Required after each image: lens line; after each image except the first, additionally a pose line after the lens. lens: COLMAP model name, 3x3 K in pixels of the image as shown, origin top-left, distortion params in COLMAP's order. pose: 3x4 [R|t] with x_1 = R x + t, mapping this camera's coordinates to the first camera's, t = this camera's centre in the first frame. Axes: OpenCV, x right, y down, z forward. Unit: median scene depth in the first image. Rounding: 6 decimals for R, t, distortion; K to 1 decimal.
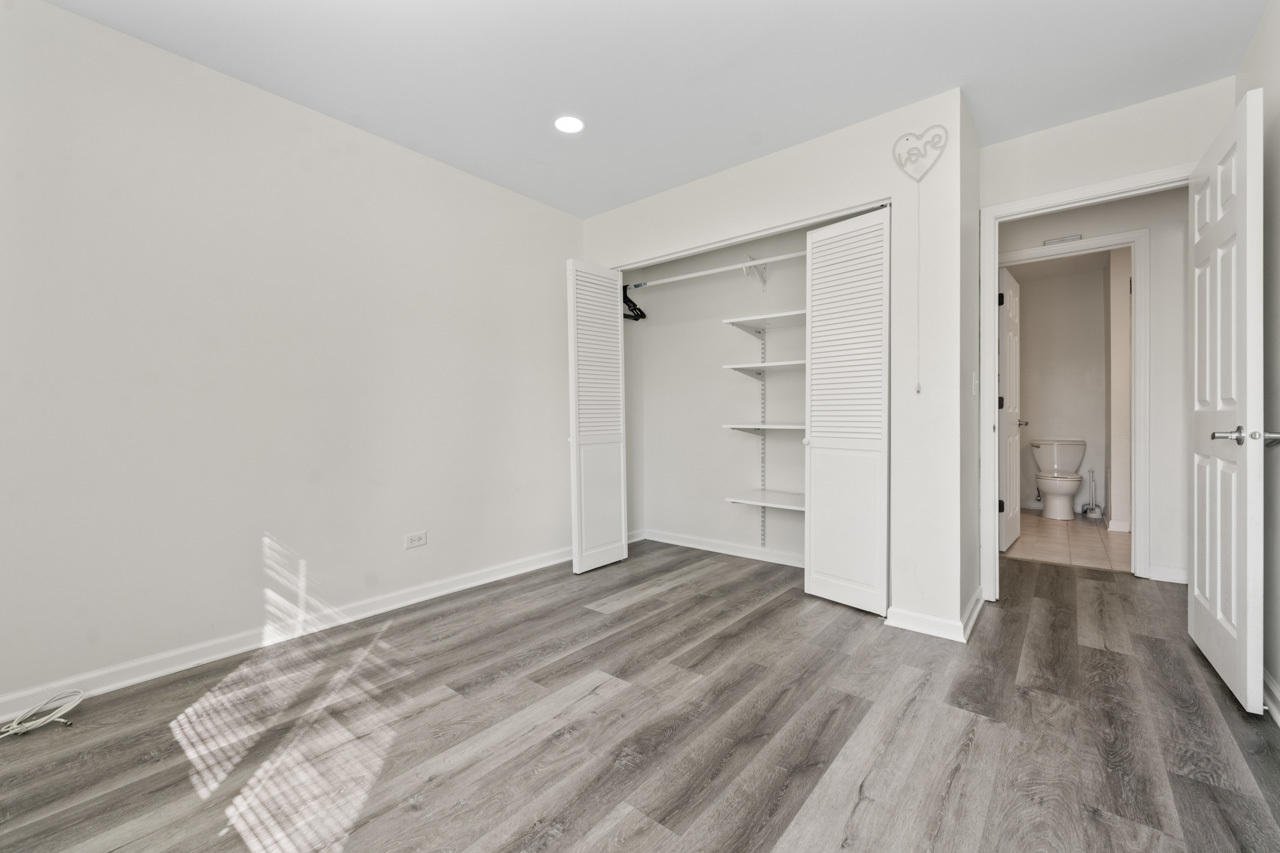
lens RADIAL K [[517.3, 0, 640.1], [0, 517.3, 417.5], [0, 0, 1]] dist [-0.000225, -0.002511]
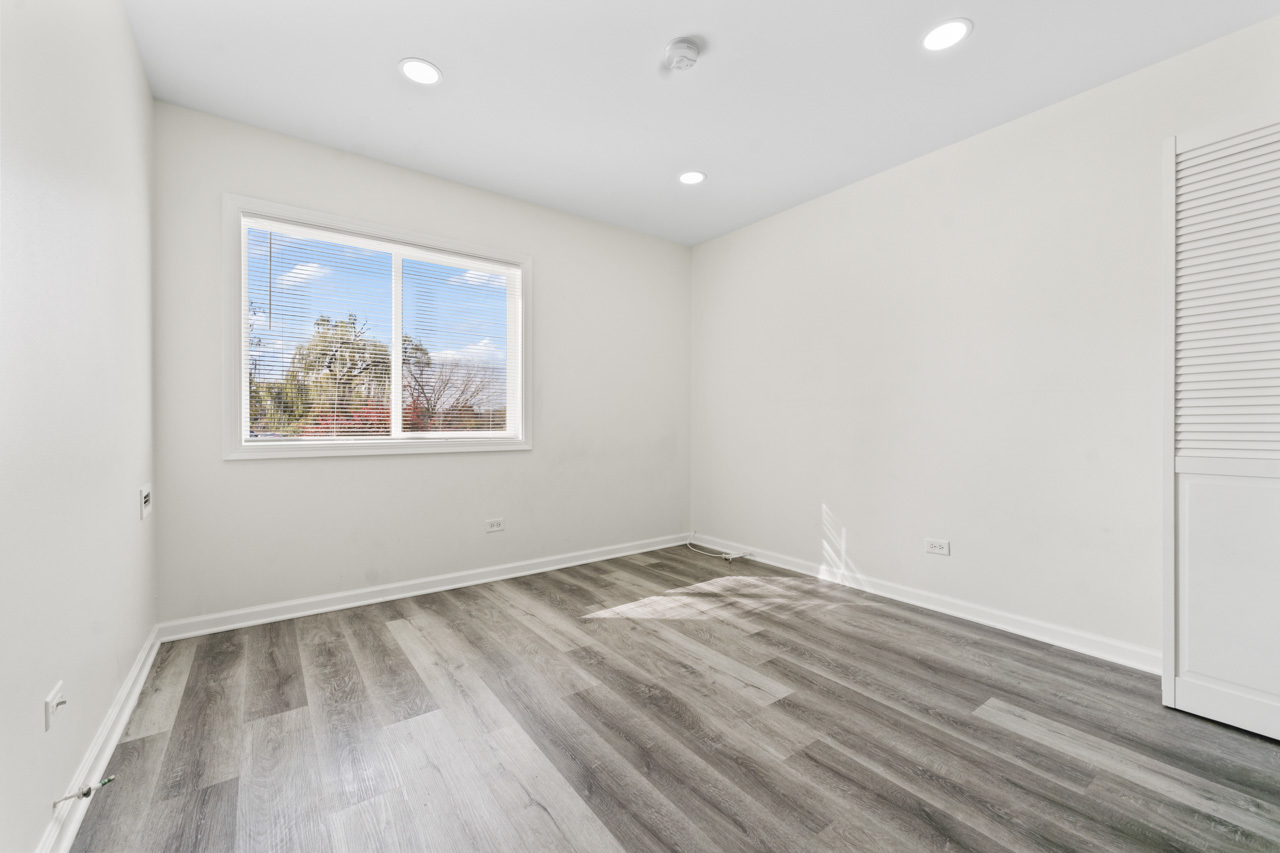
lens RADIAL K [[517.3, 0, 642.4], [0, 517.3, 424.4], [0, 0, 1]] dist [-0.000225, -0.002511]
pose [[-0.236127, 0.010950, -0.971660, 0.891444], [-0.003114, 0.999923, 0.012025, -0.006230], [0.971717, 0.005865, -0.236075, 0.953112]]
